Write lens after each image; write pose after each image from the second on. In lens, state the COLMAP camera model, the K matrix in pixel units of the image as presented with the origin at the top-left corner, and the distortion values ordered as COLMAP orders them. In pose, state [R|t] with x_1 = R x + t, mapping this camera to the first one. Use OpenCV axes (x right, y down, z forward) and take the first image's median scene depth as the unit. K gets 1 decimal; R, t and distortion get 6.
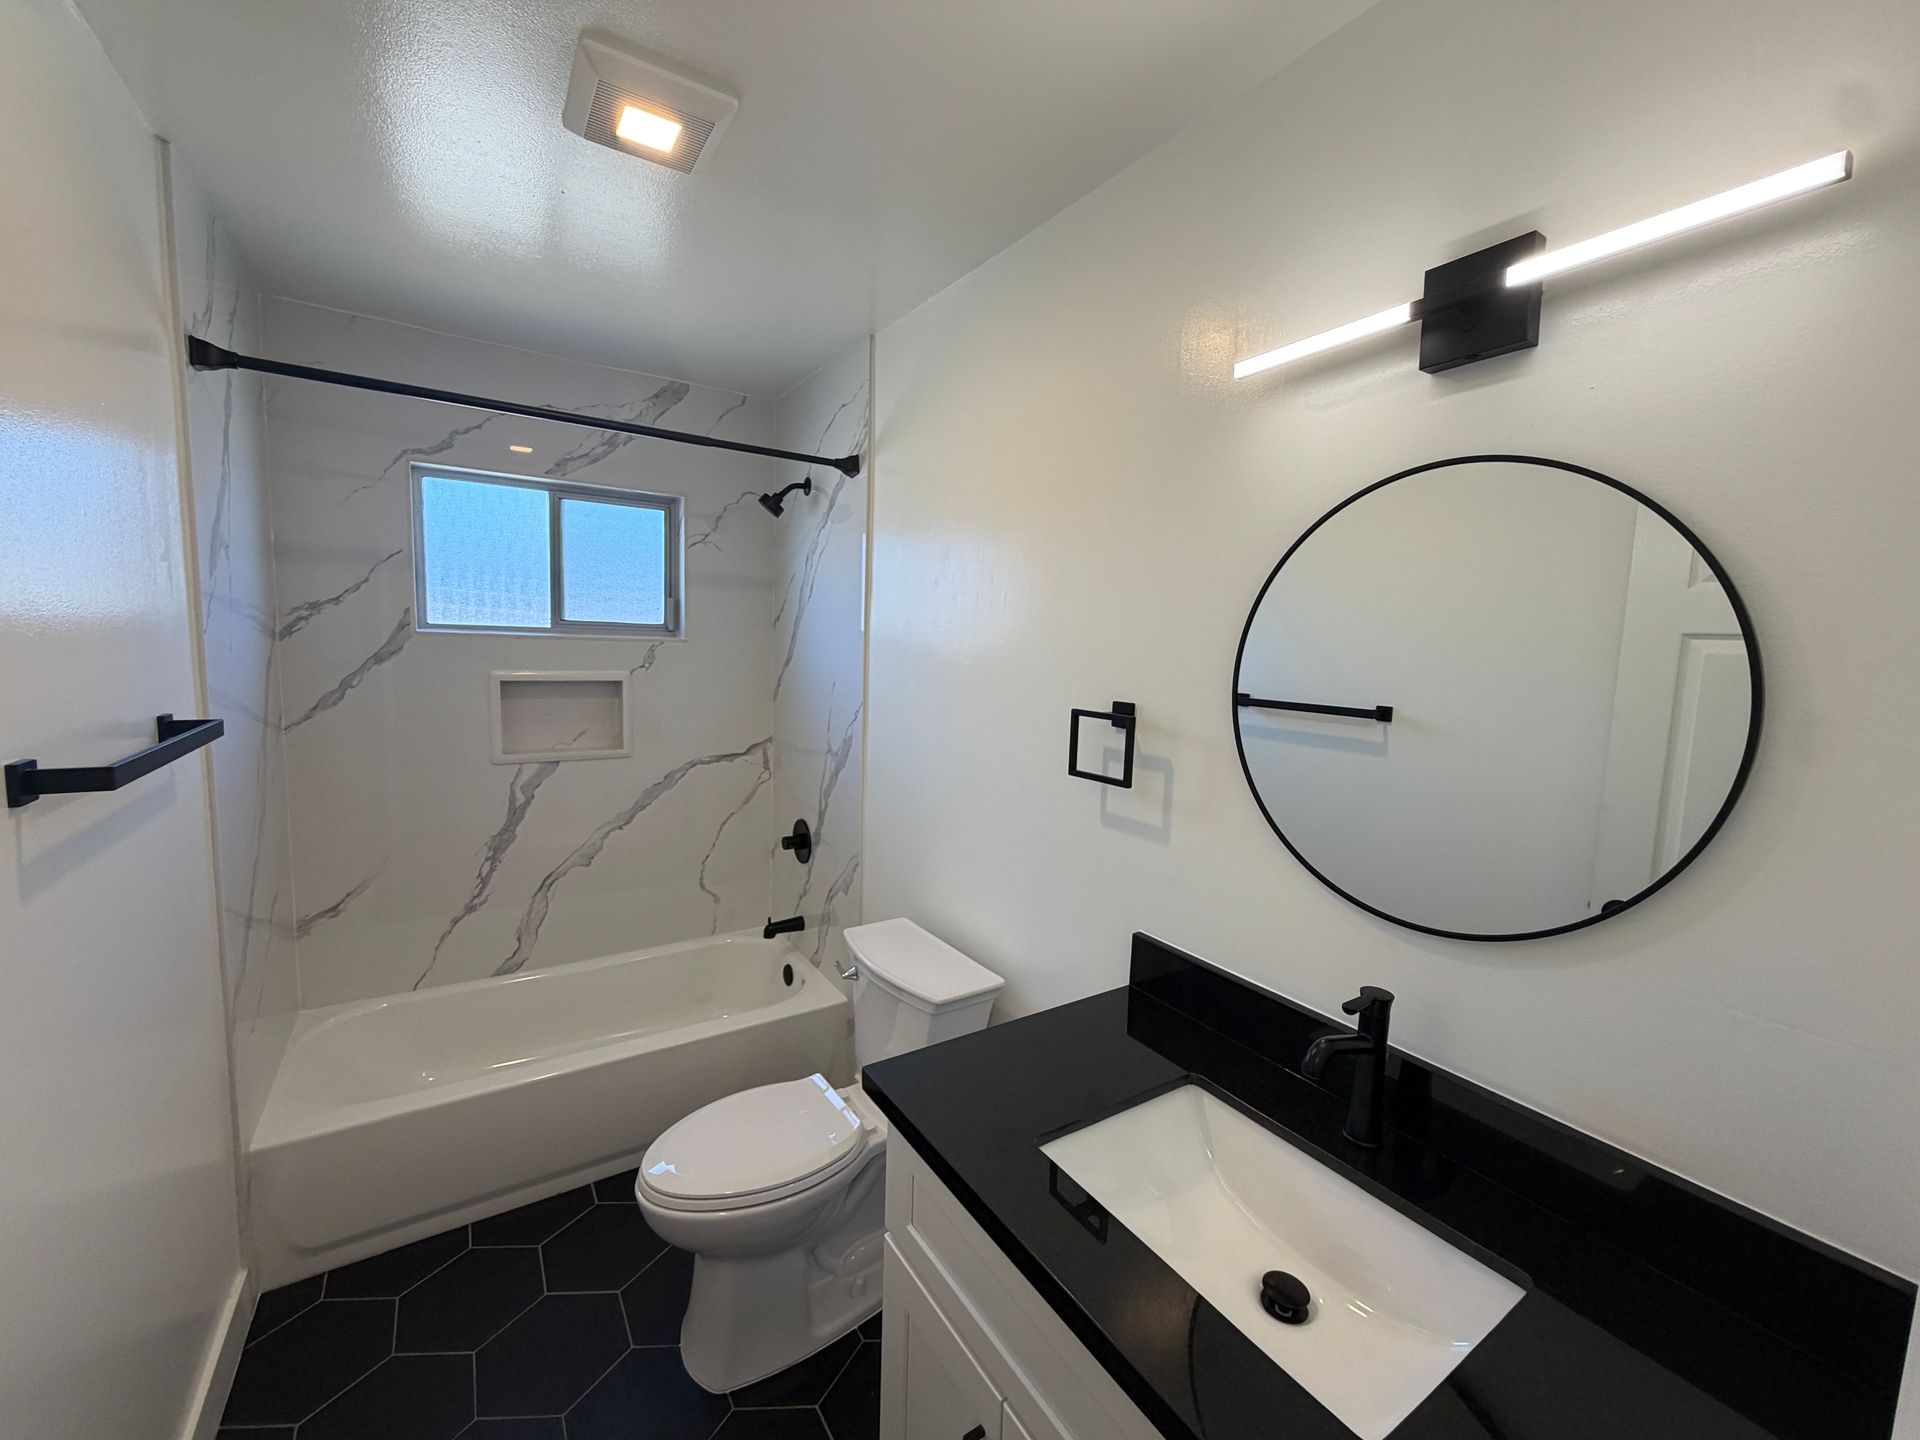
lens RADIAL K [[766.1, 0, 963.8], [0, 766.1, 719.8], [0, 0, 1]] dist [0.001231, -0.000378]
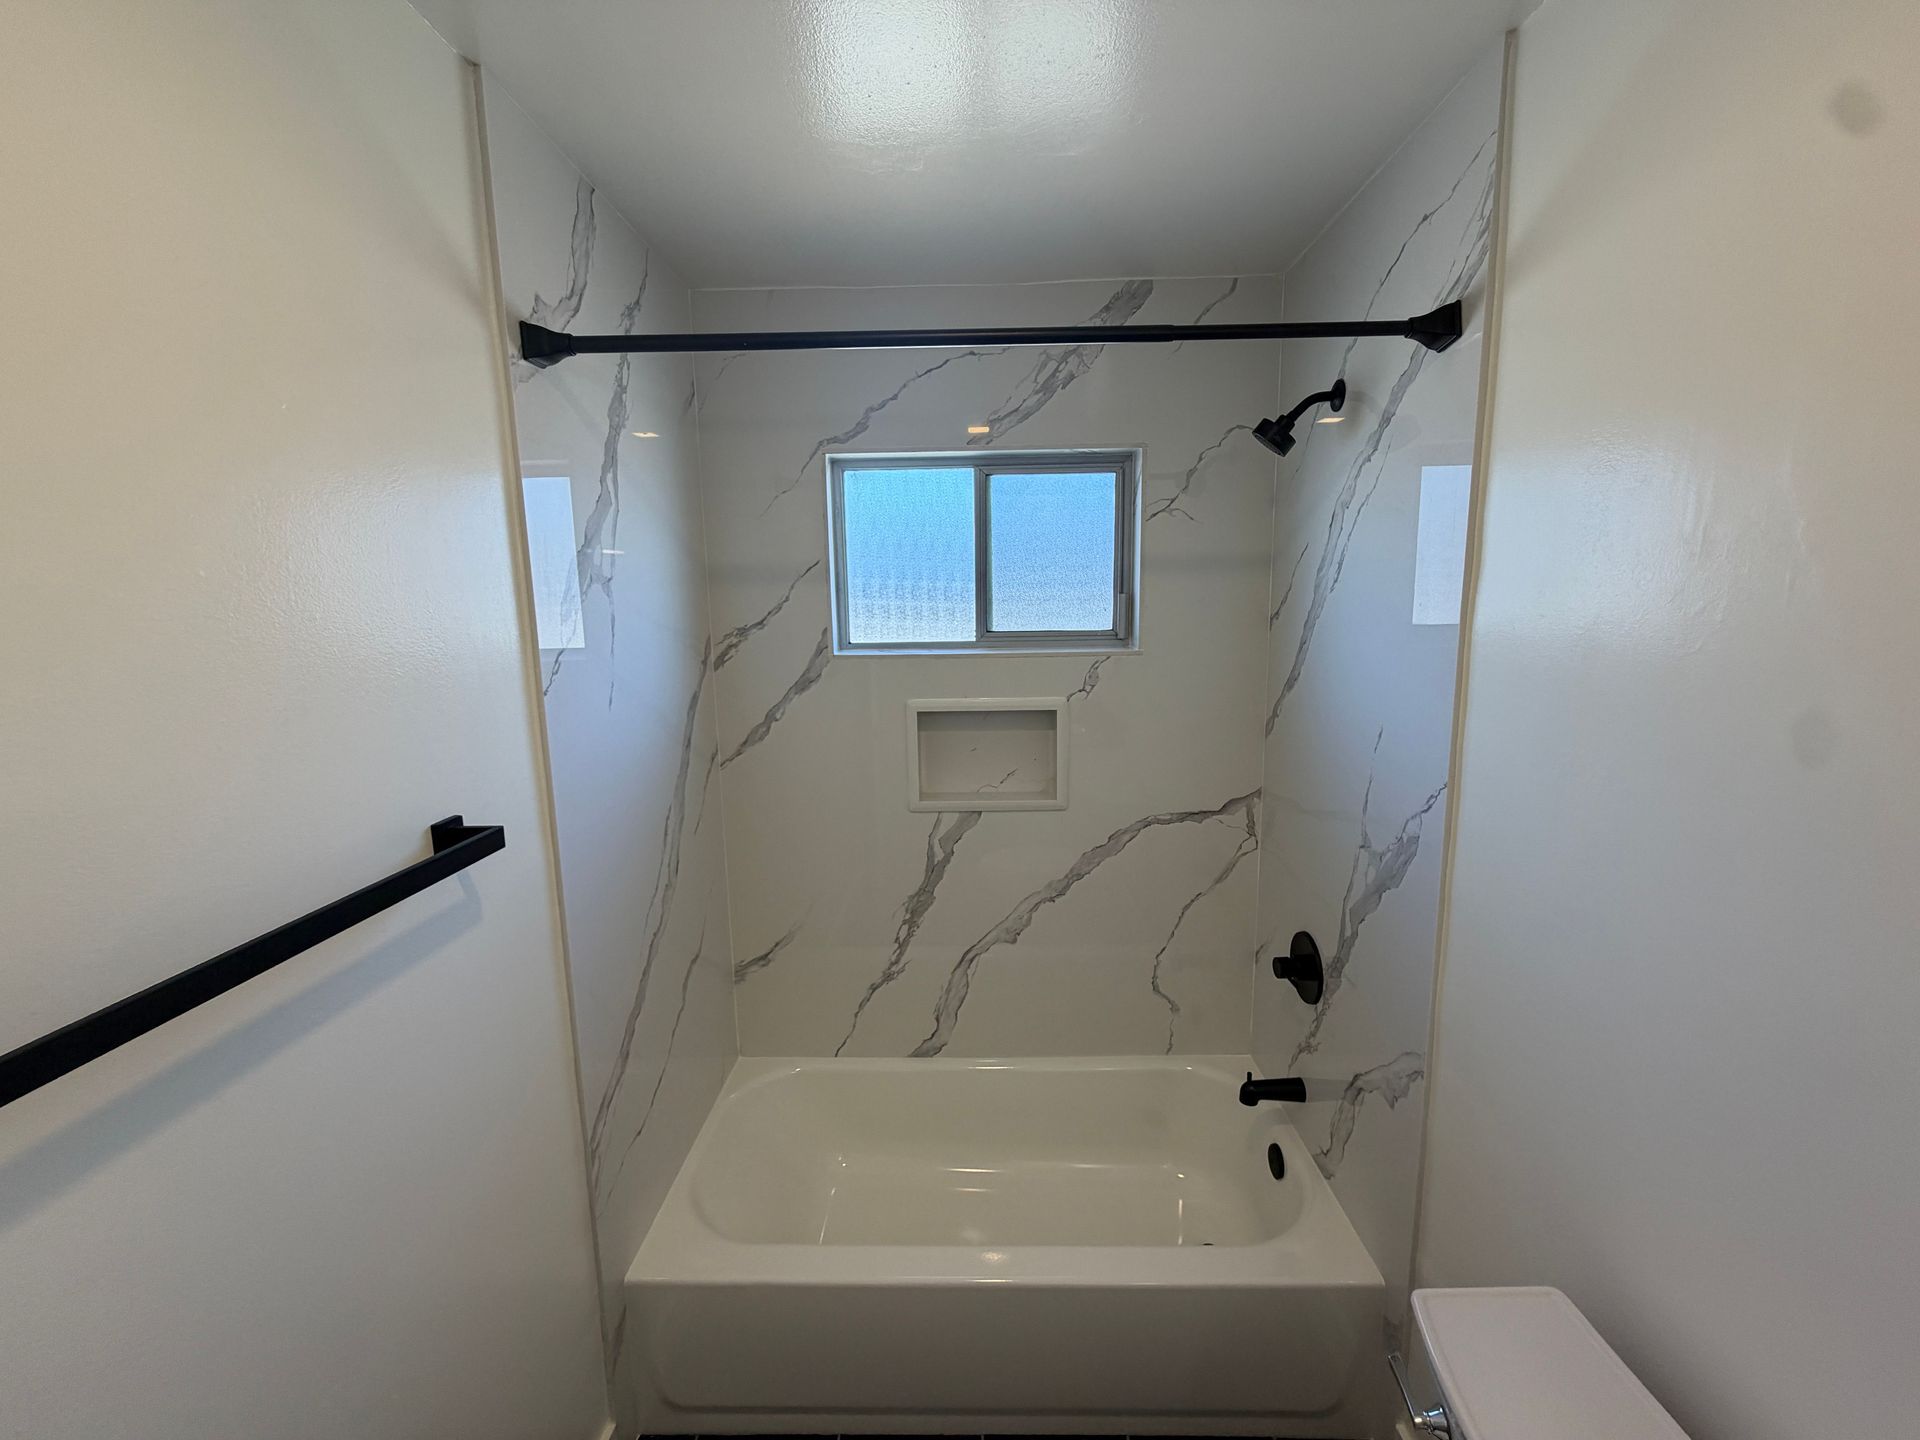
lens RADIAL K [[766.1, 0, 963.8], [0, 766.1, 716.8], [0, 0, 1]] dist [0.001231, -0.000378]
pose [[0.820653, 0.036181, -0.570280, -0.097407], [-0.015949, 0.999055, 0.040434, -0.076732], [0.571204, -0.024087, 0.820454, 0.350129]]
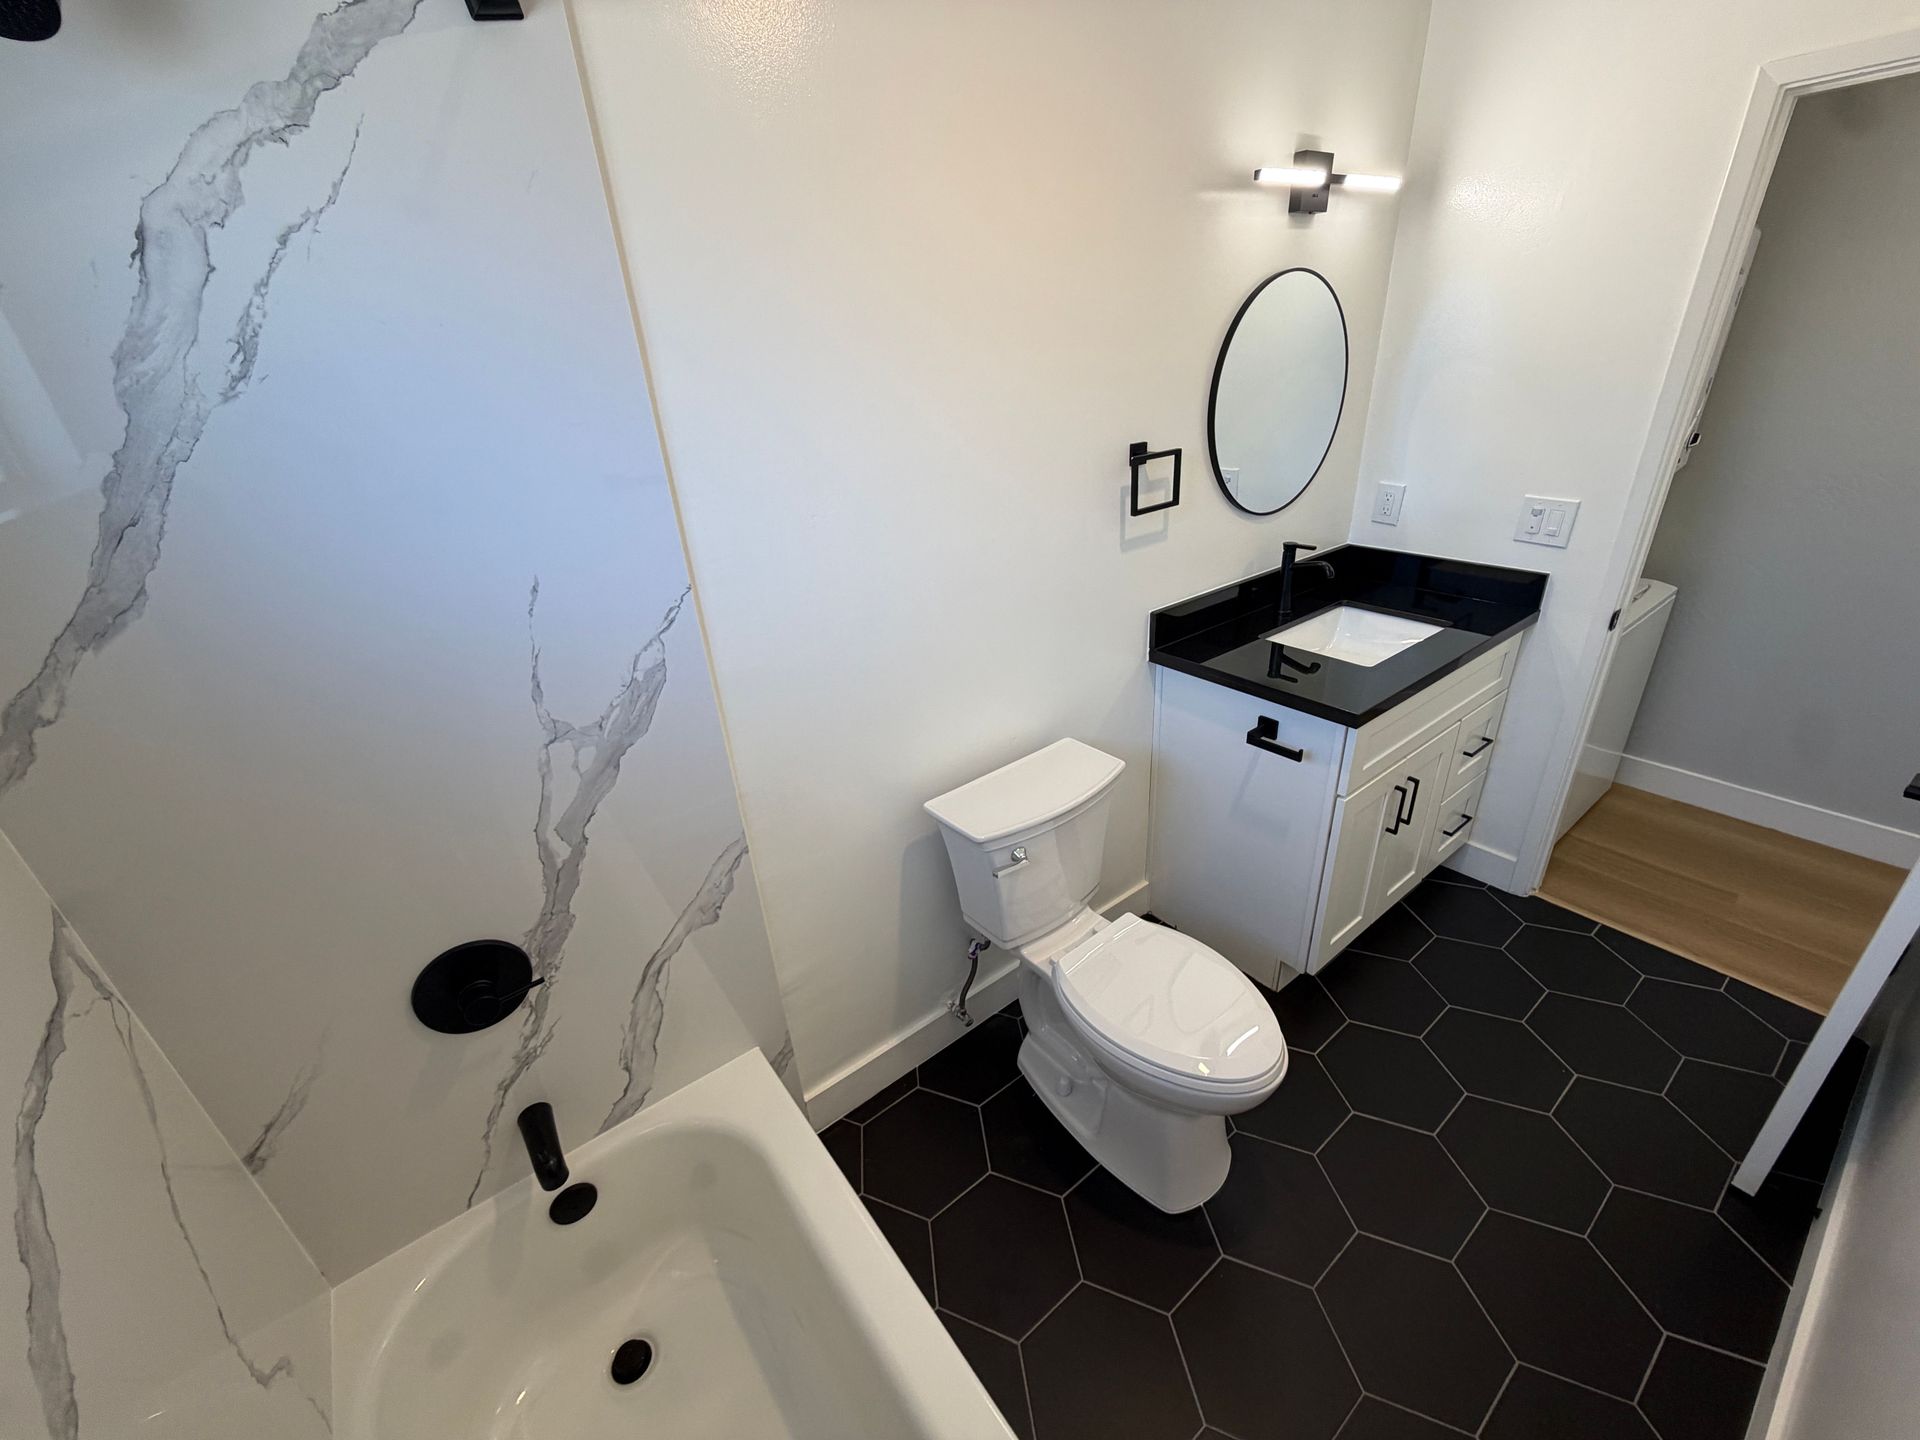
lens RADIAL K [[766.1, 0, 957.5], [0, 766.1, 717.7], [0, 0, 1]] dist [0.001231, -0.000378]
pose [[-0.070704, -0.456344, 0.886990, -0.594691], [0.163327, 0.871918, 0.461609, -0.141846], [-0.984035, 0.177507, 0.012885, 0.760074]]
